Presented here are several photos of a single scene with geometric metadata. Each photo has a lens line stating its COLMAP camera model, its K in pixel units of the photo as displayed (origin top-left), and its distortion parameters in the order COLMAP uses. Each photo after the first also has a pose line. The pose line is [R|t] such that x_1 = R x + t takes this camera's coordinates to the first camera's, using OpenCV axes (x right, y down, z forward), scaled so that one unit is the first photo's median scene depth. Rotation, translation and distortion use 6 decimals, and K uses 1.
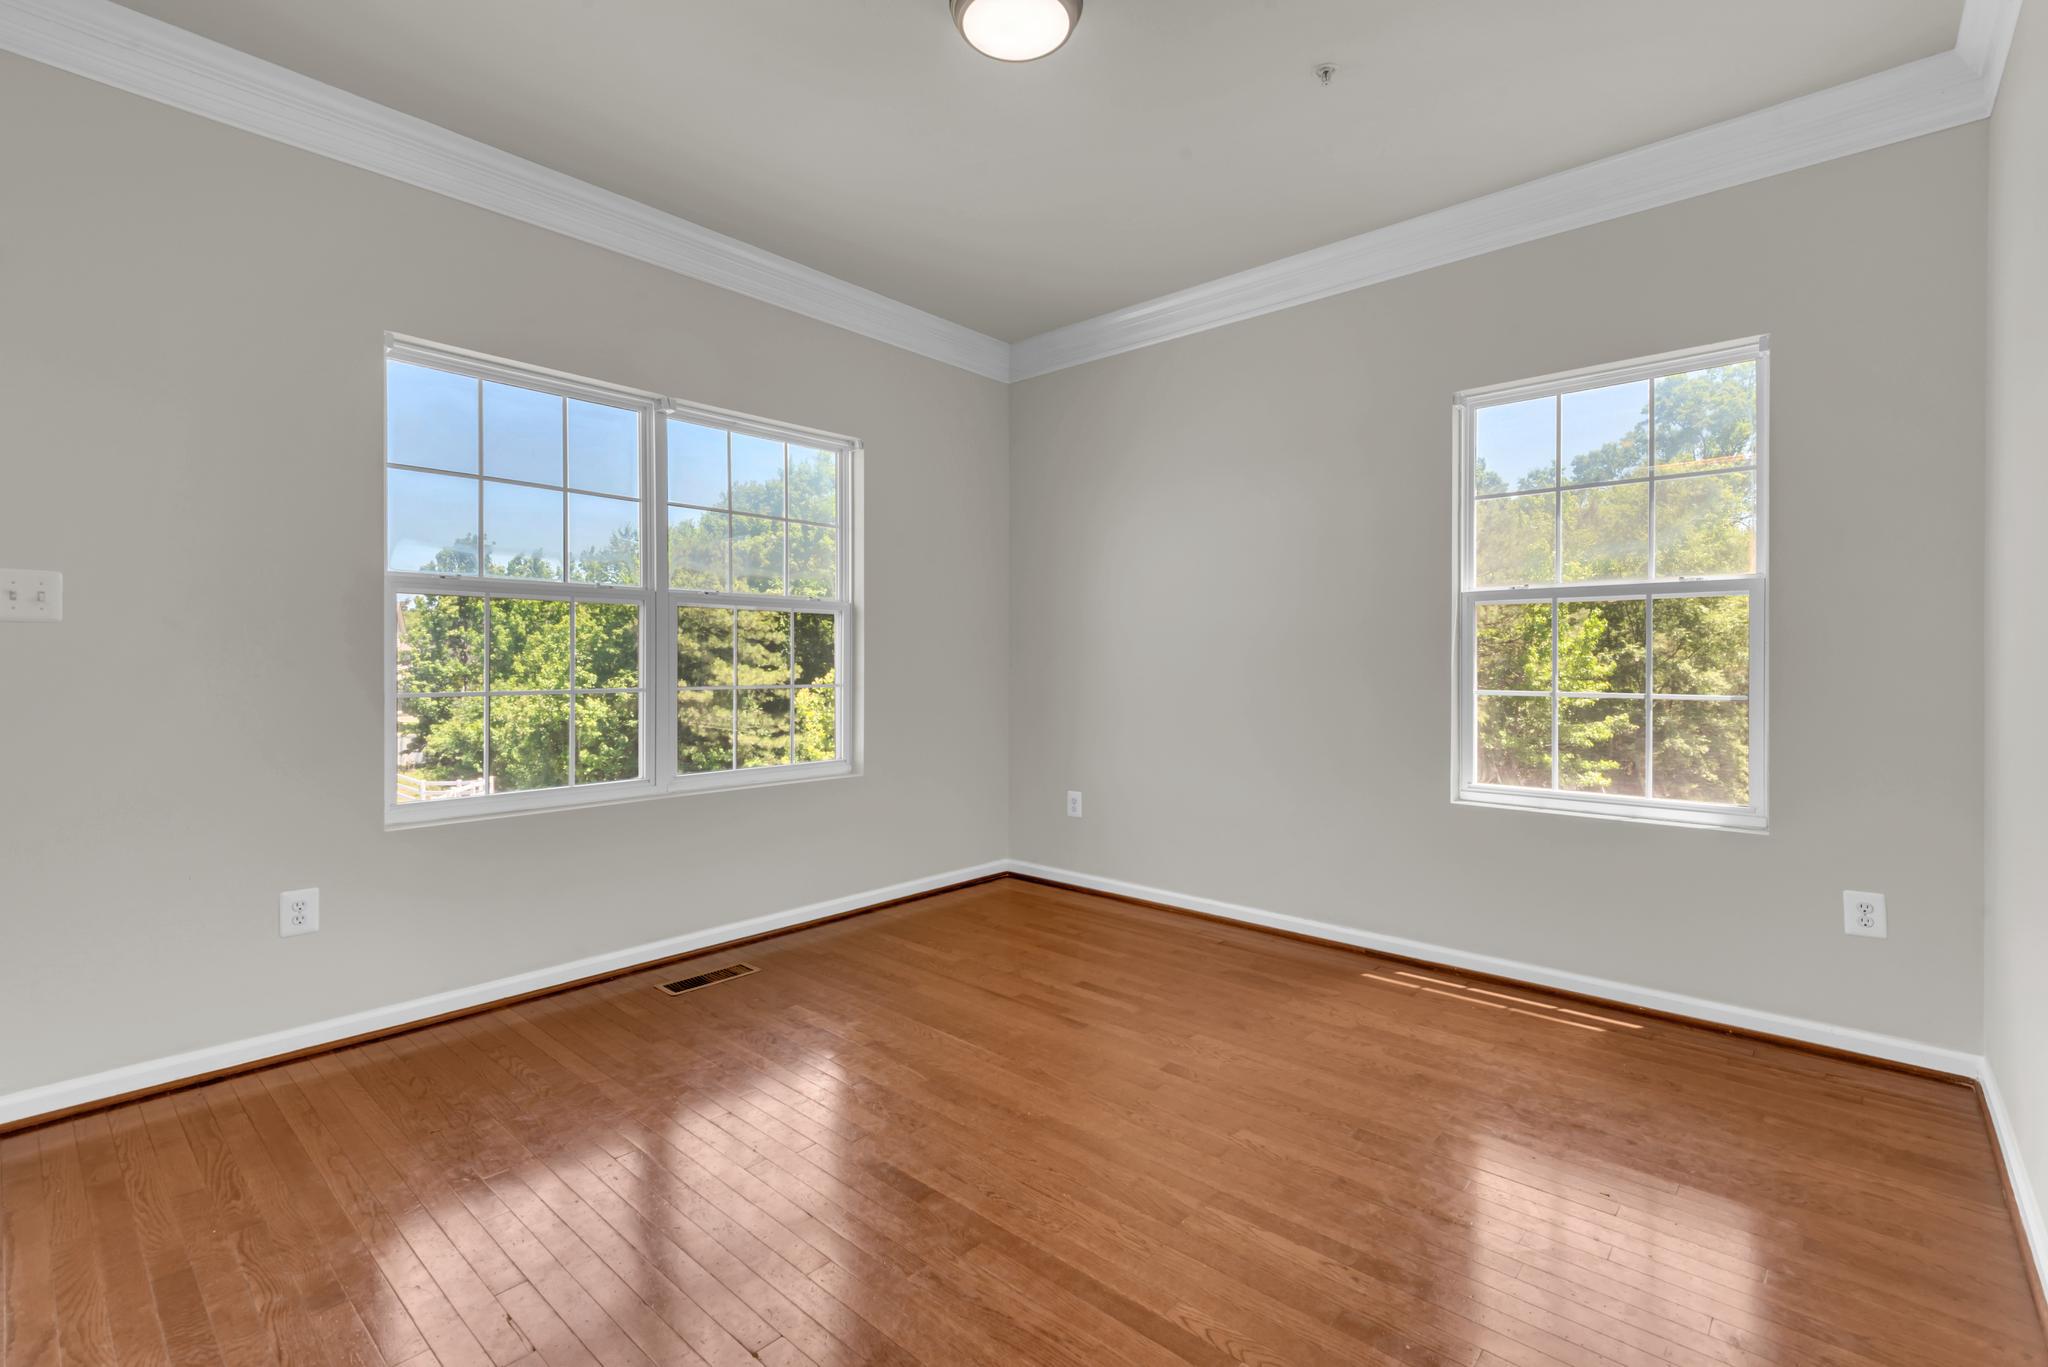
lens RADIAL K [[934.4, 0, 1025.6], [0, 934.4, 667.6], [0, 0, 1]] dist [0.013642, -0.005406]
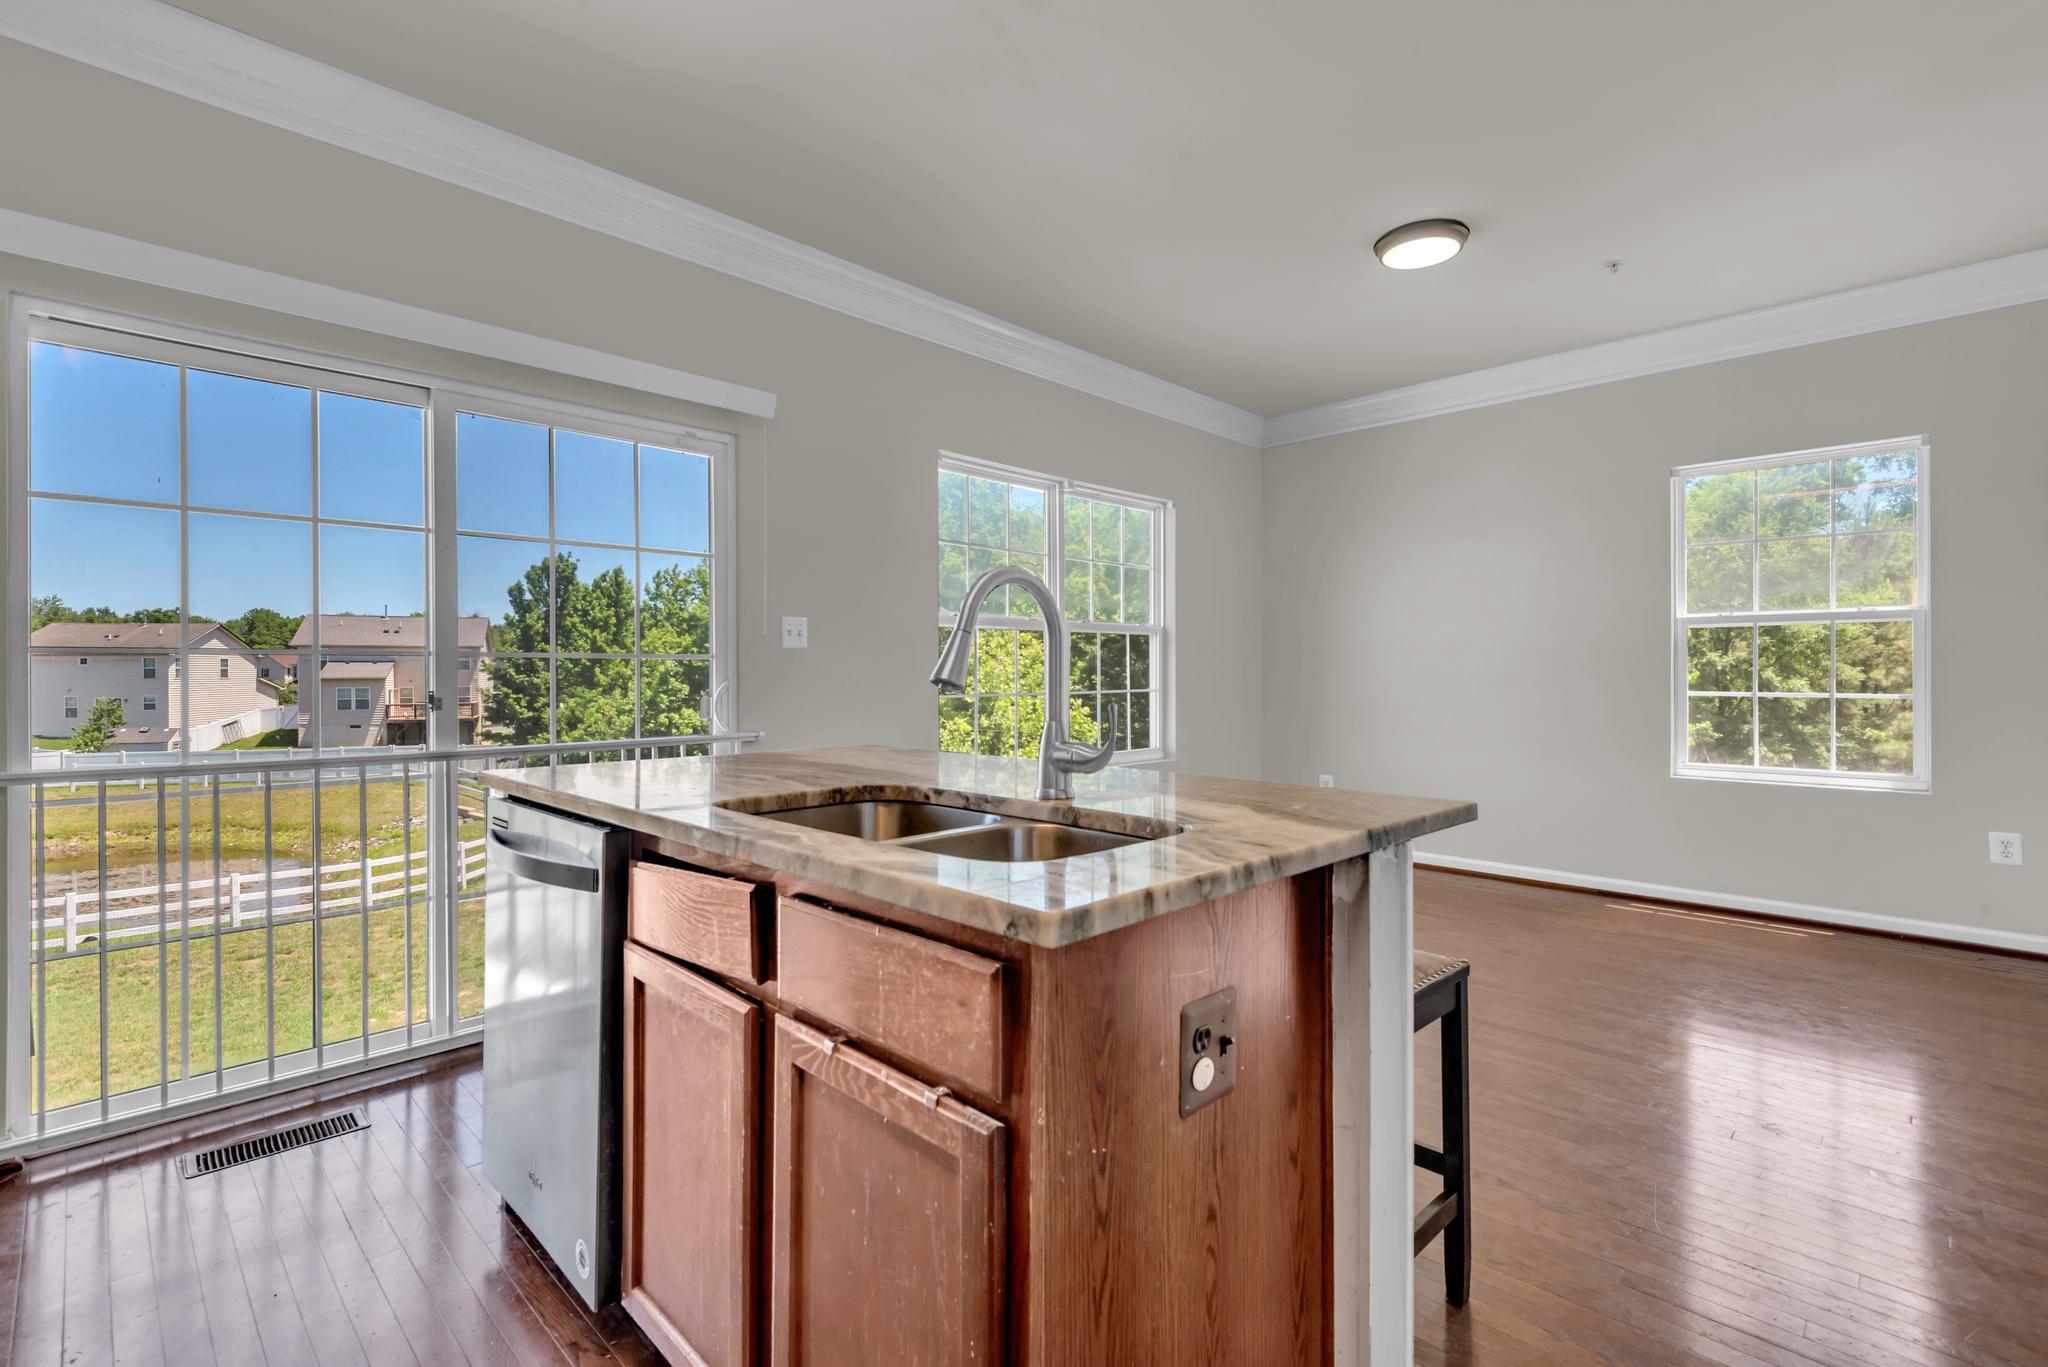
lens RADIAL K [[934.4, 0, 1027.0], [0, 934.4, 677.6], [0, 0, 1]] dist [0.013642, -0.005406]
pose [[0.998946, -0.003610, -0.045751, -0.316168], [0.003570, 0.999993, -0.000955, 0.000701], [0.045754, 0.000790, 0.998952, -0.297740]]
